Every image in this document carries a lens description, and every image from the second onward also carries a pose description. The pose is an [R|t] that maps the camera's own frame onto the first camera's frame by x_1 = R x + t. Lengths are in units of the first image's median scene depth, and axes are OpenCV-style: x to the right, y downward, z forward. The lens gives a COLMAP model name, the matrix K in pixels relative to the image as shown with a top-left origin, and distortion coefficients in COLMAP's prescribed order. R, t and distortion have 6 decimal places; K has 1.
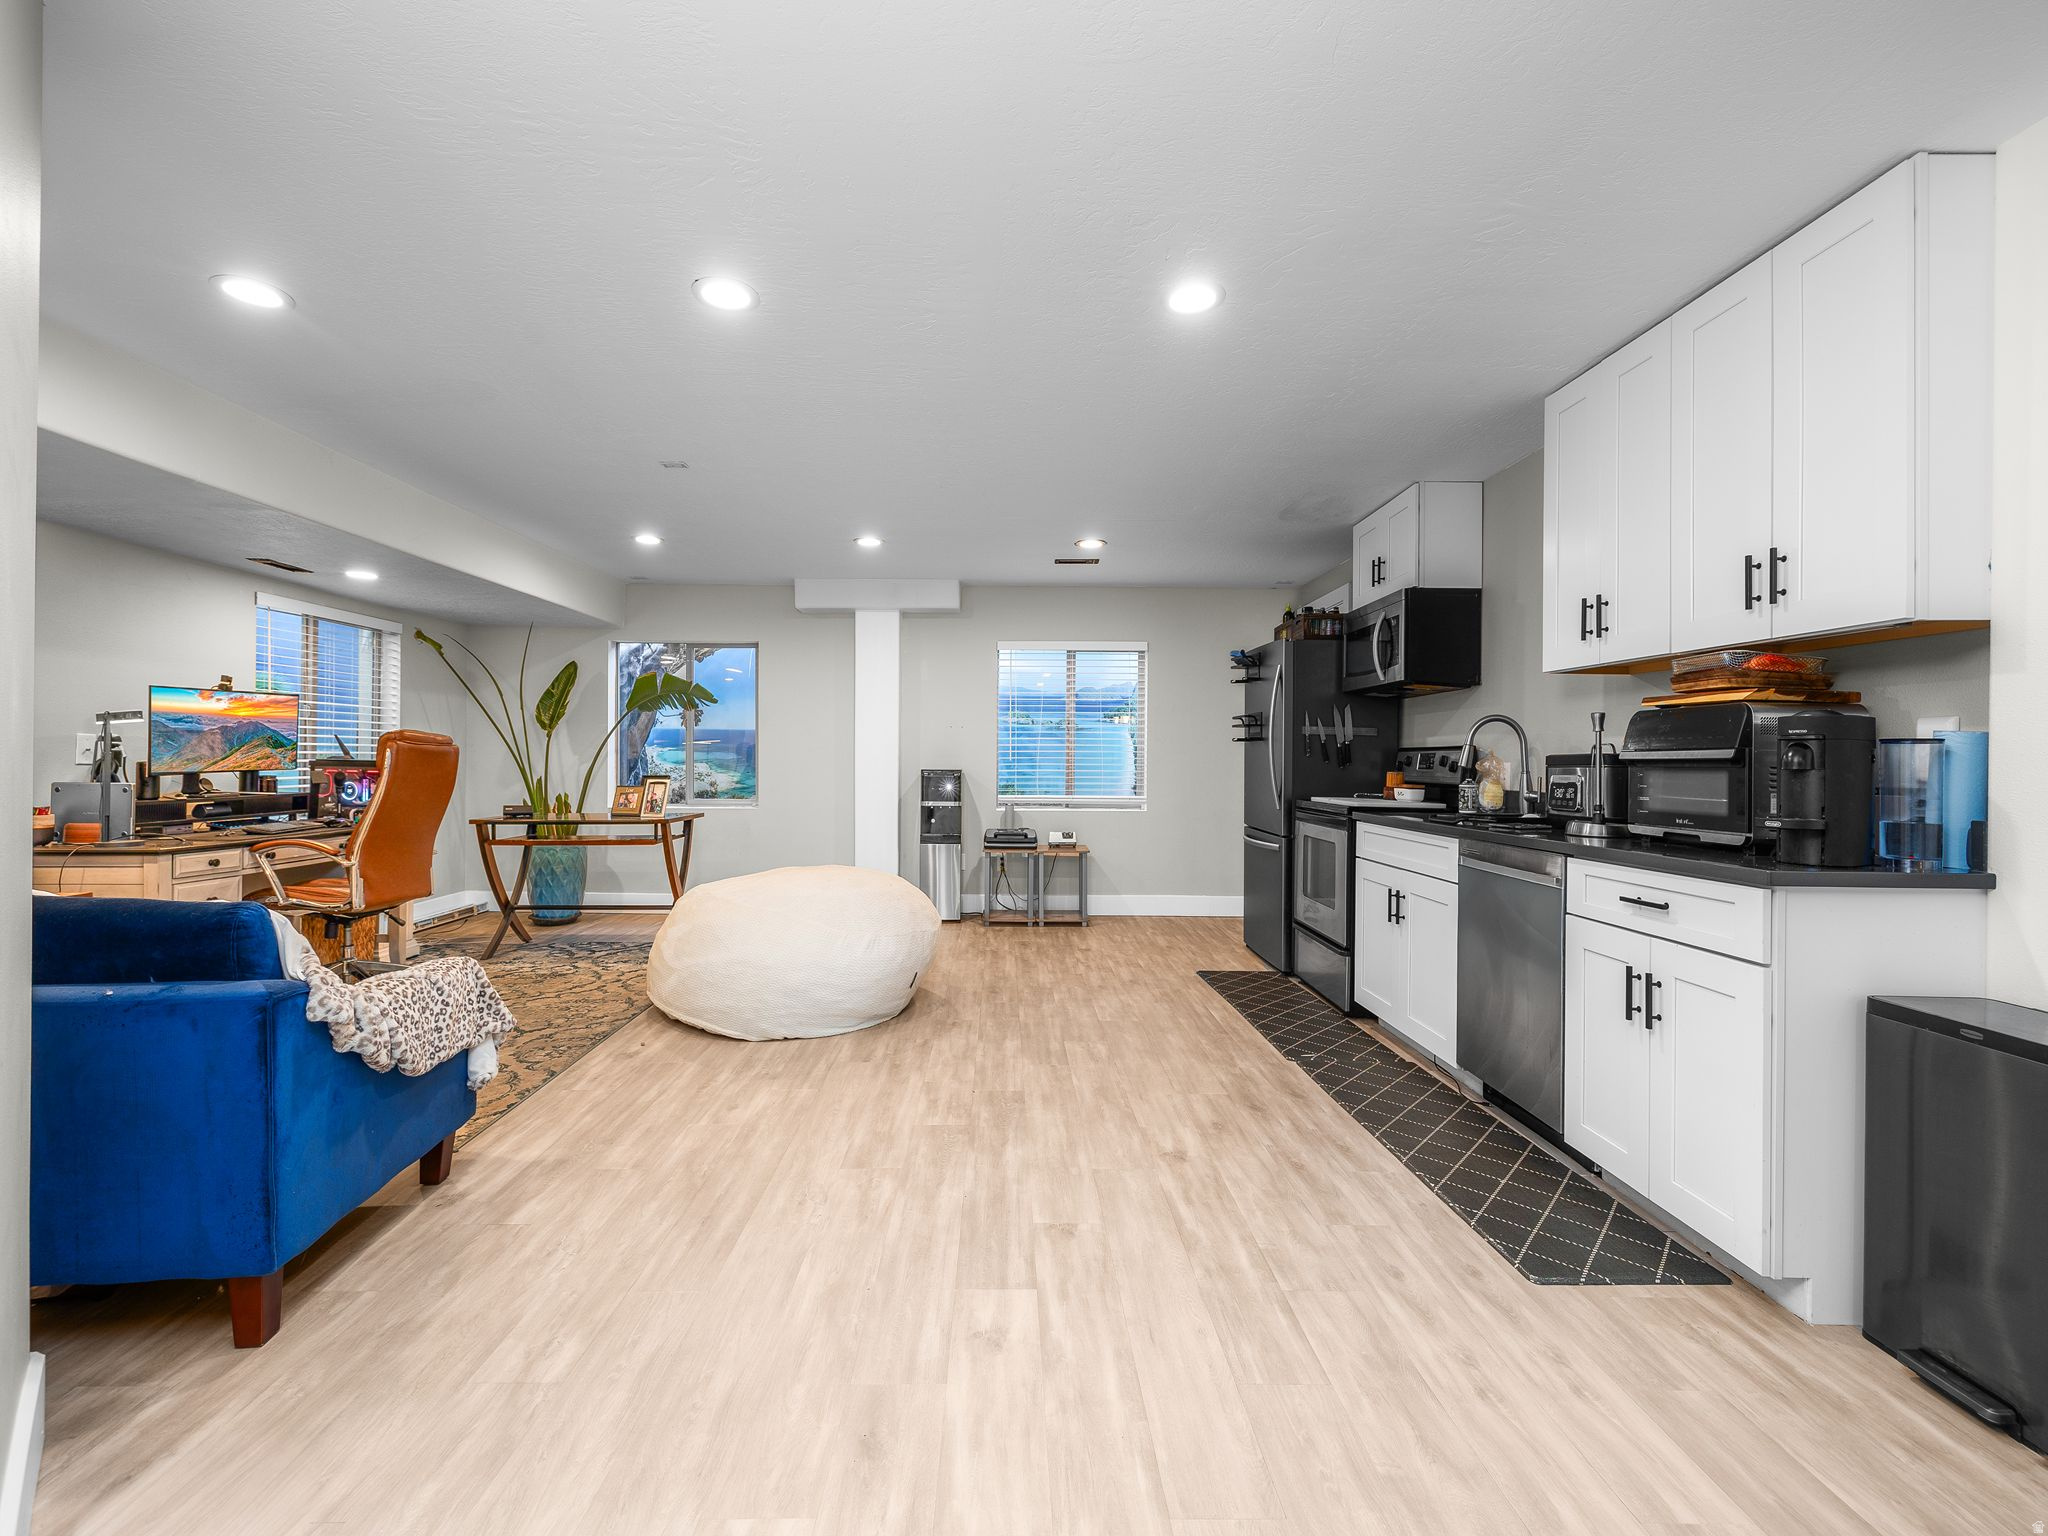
lens RADIAL K [[862.3, 0, 1011.6], [0, 862.3, 764.6], [0, 0, 1]] dist [-0.002003, -0.000487]
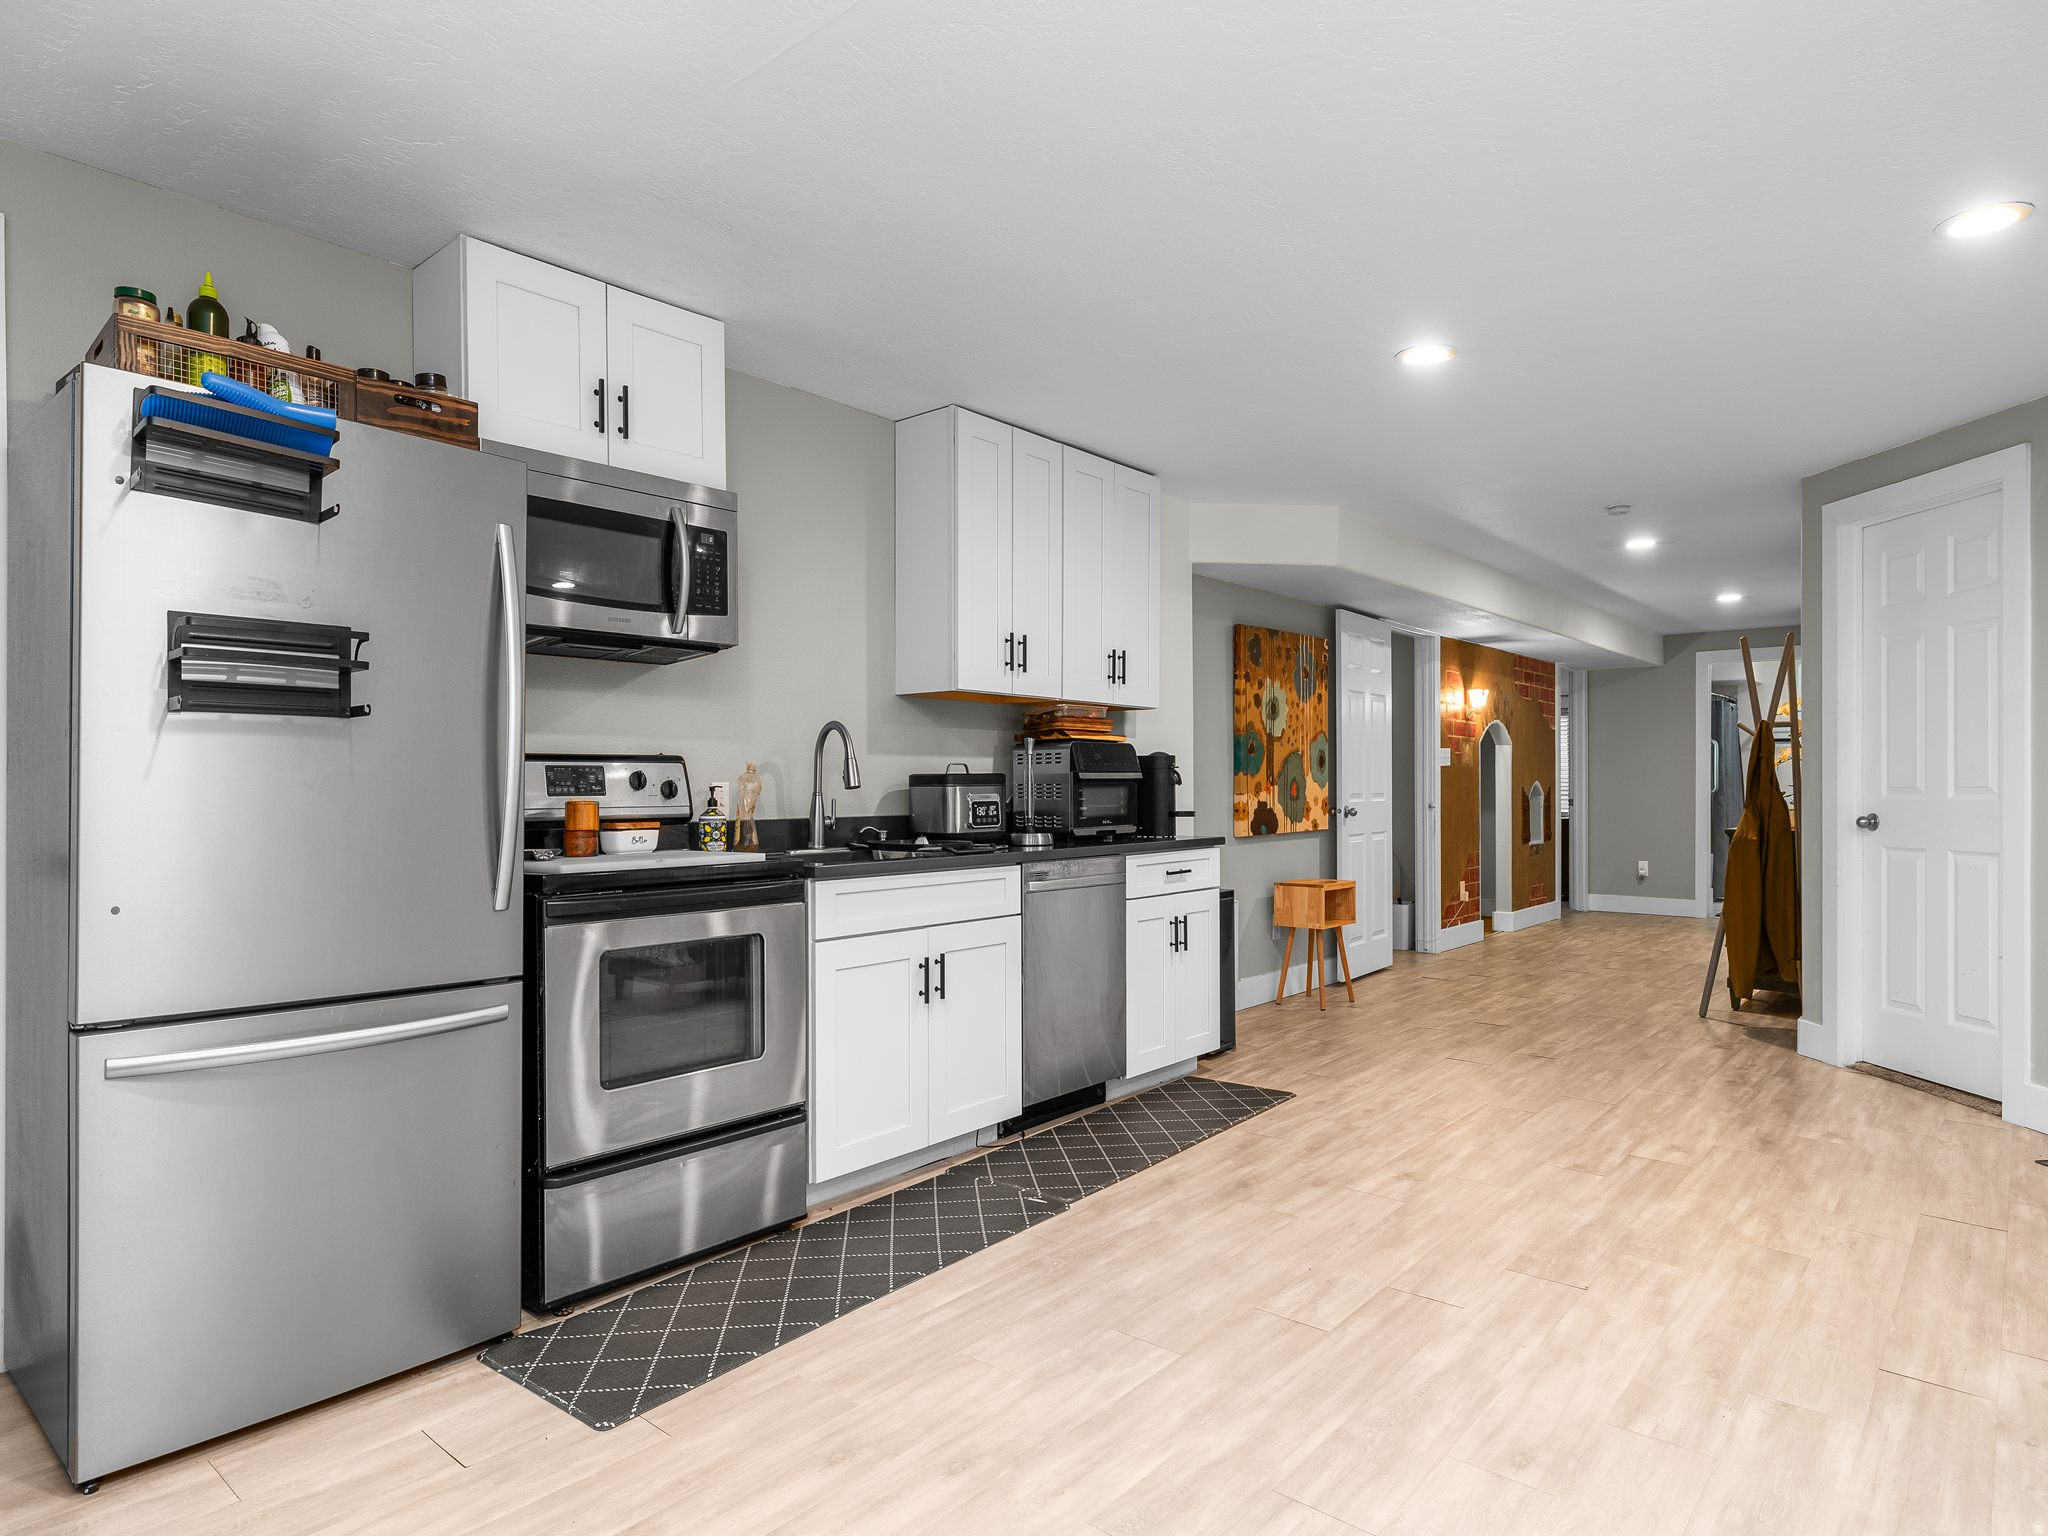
lens RADIAL K [[1137.1, 0, 1021.1], [0, 1137.1, 758.5], [0, 0, 1]] dist [-0.002513, -0.003458]
pose [[-0.742441, 0.010607, 0.669828, -0.346892], [0.001207, 0.999894, -0.014496, -0.011857], [-0.669911, -0.009954, -0.742375, 2.184935]]
